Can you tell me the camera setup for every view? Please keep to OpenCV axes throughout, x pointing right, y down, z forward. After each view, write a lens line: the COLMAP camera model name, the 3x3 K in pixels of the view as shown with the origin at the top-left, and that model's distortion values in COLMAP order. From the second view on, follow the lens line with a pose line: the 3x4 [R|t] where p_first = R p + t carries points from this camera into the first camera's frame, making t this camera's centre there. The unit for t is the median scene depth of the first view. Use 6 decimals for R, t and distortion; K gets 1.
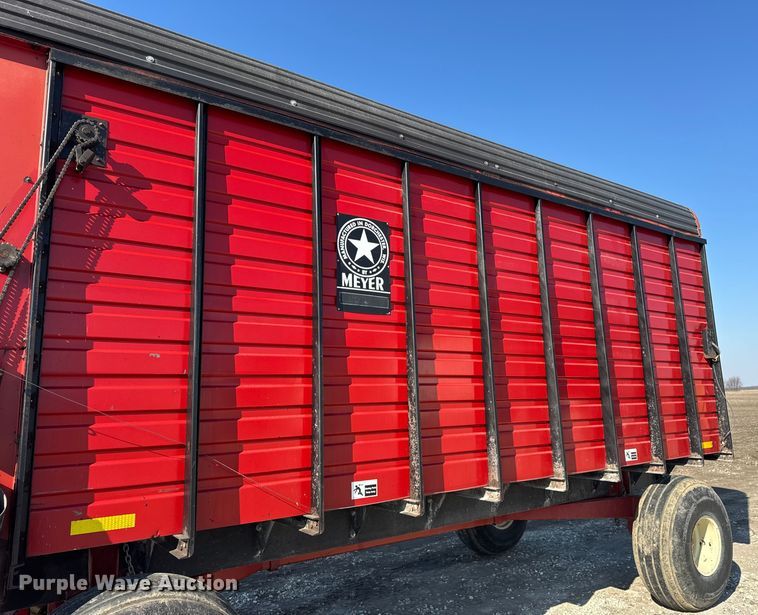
lens RADIAL K [[579.9, 0, 420.6], [0, 579.9, 297.5], [0, 0, 1]] dist [0.041156, -0.048974]
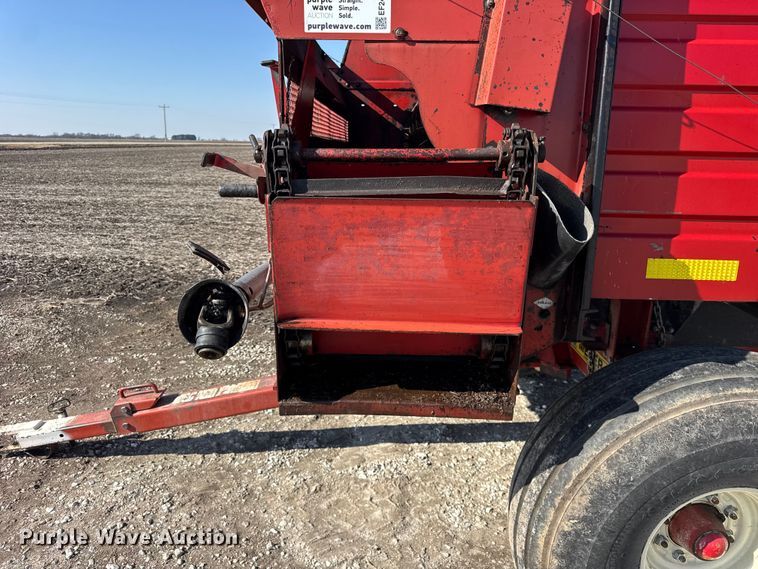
lens RADIAL K [[525.8, 0, 379.0], [0, 525.8, 284.5], [0, 0, 1]] dist [0.036232, -0.040843]
pose [[0.778084, 0.193090, -0.597748, -0.336896], [0.069423, 0.919322, 0.387334, 0.113894], [0.624313, -0.342876, 0.701905, 0.275997]]
